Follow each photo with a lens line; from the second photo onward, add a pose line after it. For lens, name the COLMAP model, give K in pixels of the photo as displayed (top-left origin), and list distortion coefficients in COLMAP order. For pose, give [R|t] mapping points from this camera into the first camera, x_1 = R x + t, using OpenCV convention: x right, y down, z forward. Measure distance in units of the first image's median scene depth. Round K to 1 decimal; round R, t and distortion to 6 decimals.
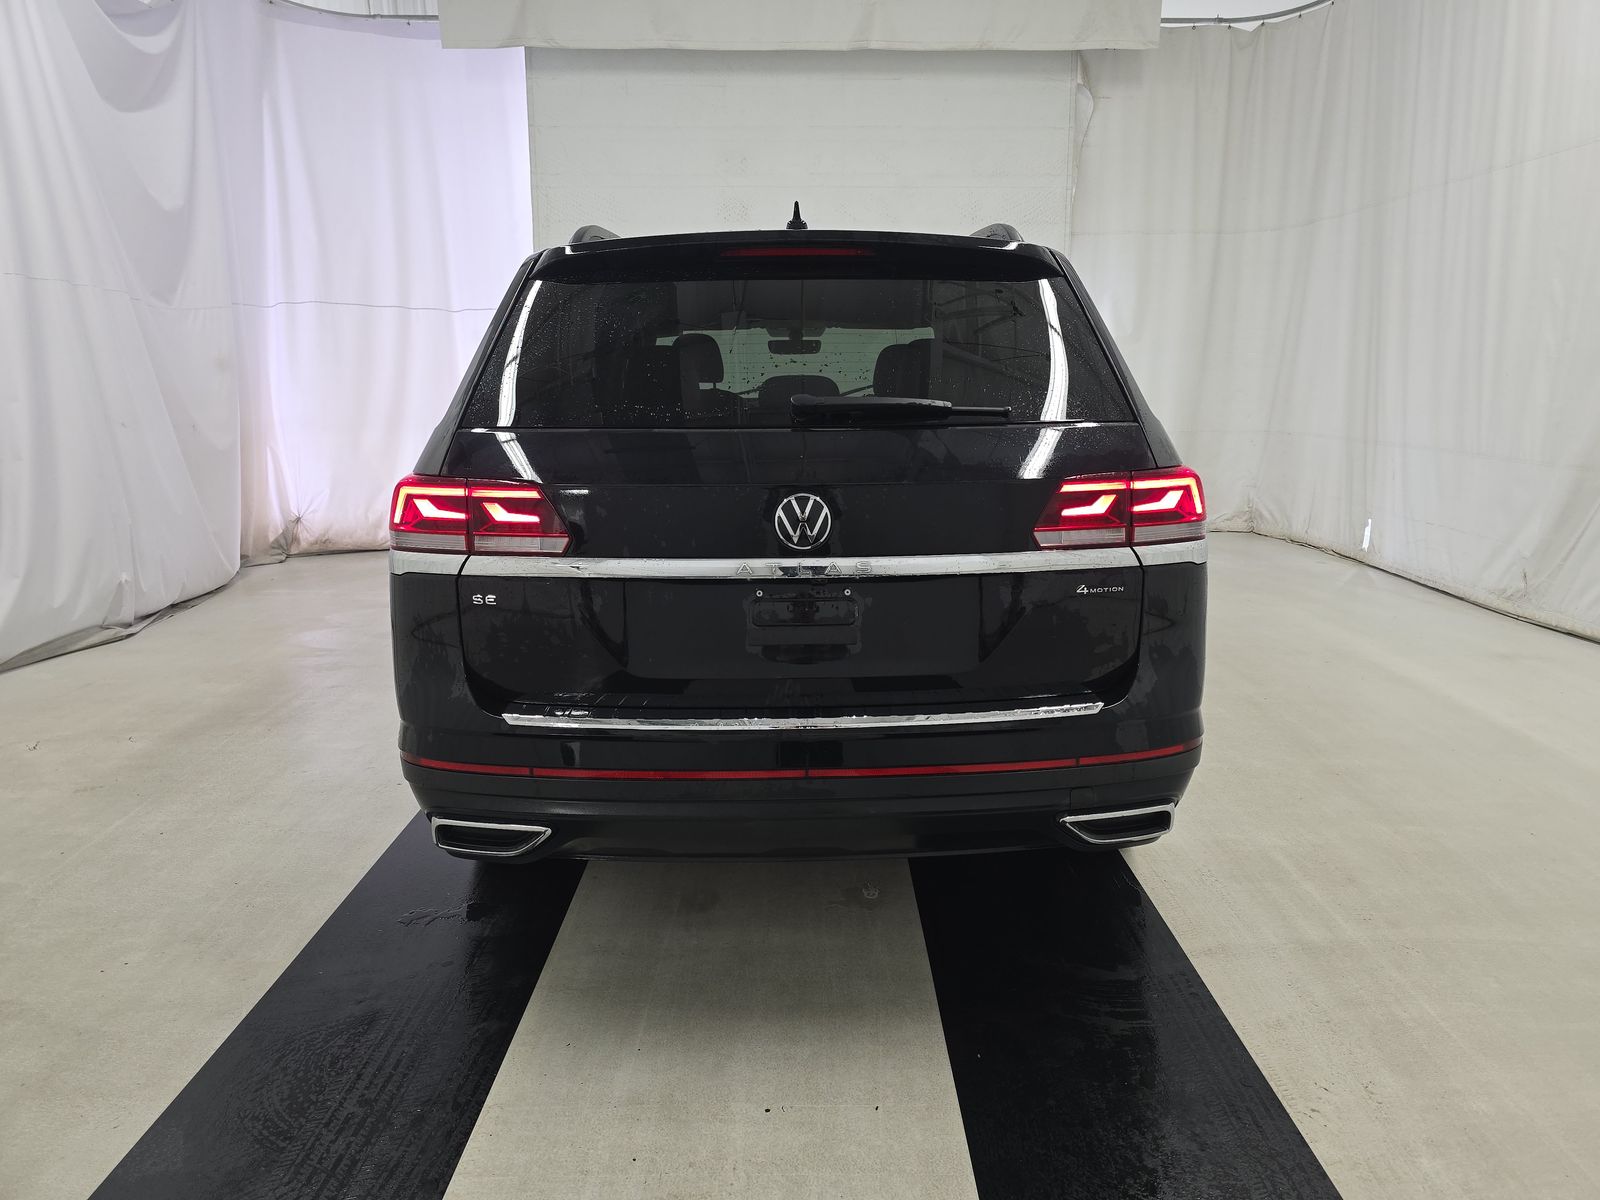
lens RADIAL K [[1102.5, 0, 813.9], [0, 1102.5, 609.6], [0, 0, 1]] dist [0.058395, -0.052174]
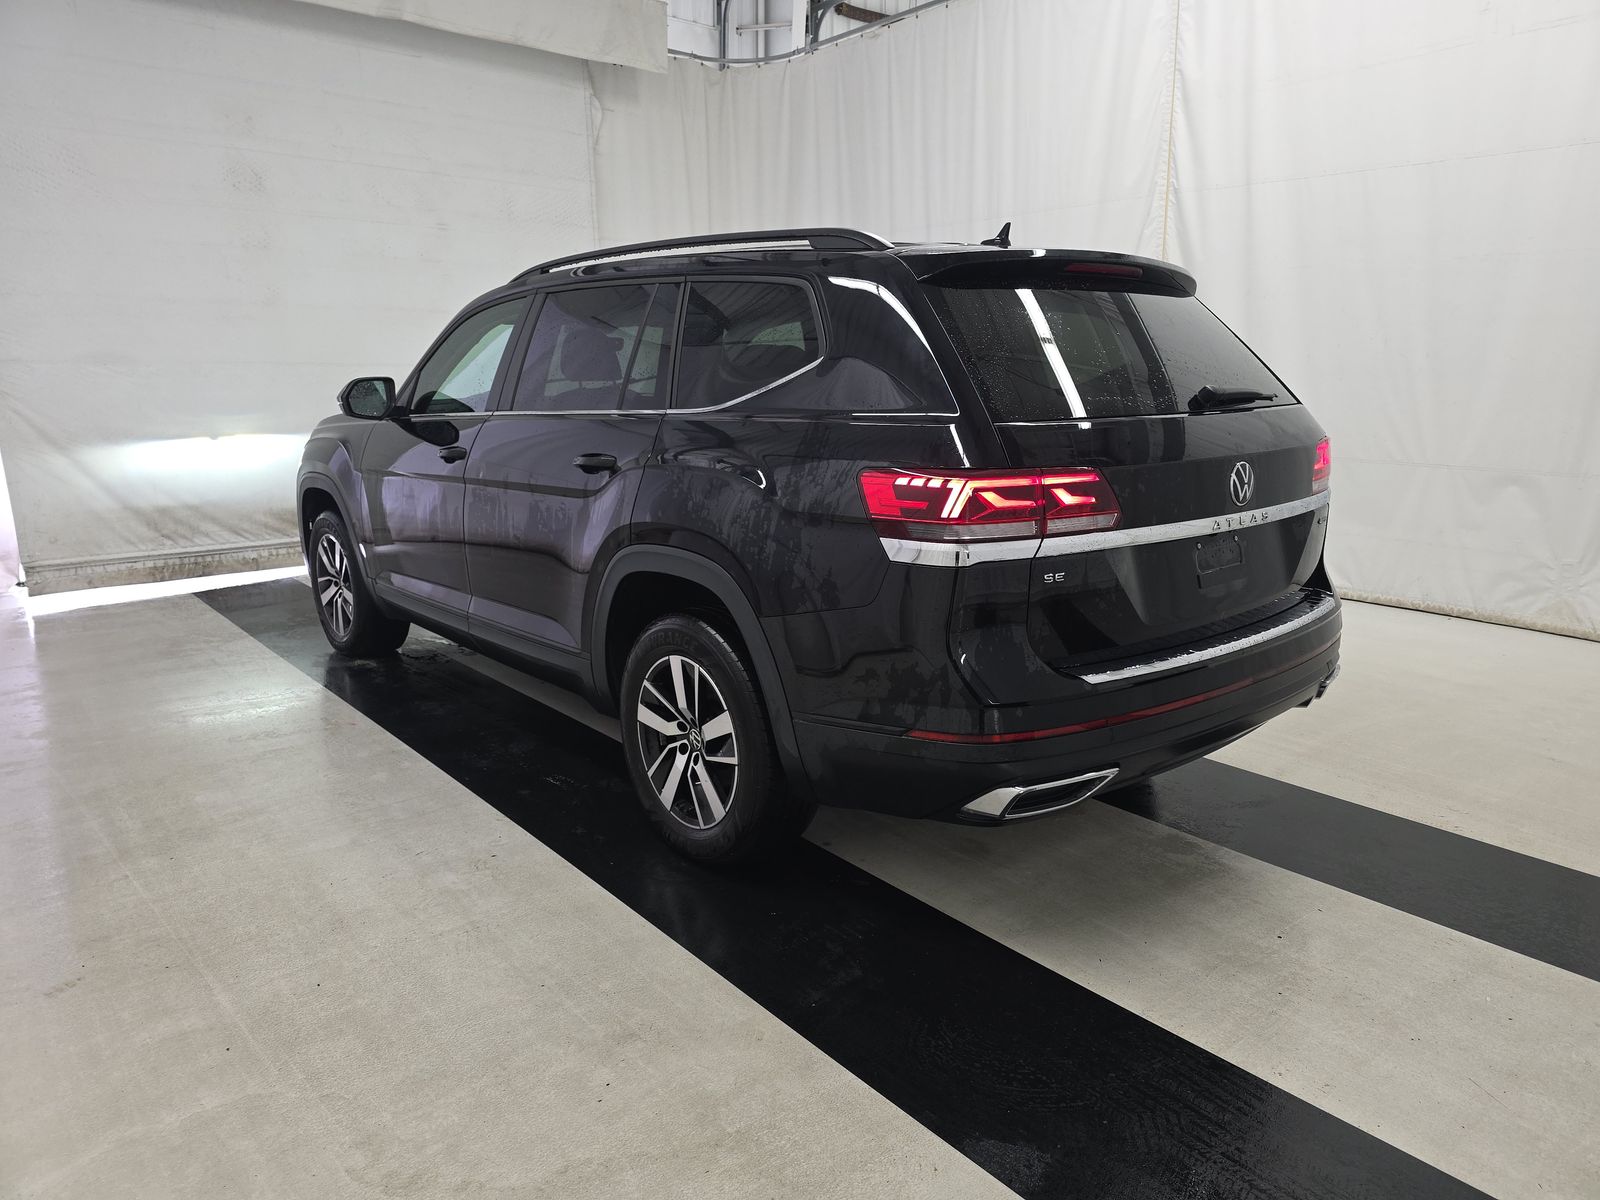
lens RADIAL K [[1114.8, 0, 799.1], [0, 1114.8, 624.7], [0, 0, 1]] dist [0.037265, -0.003061]
pose [[0.766983, -0.145113, 0.625044, -1.181730], [0.139193, 0.988524, 0.058698, -0.062635], [-0.626388, 0.041981, 0.778380, 0.298838]]
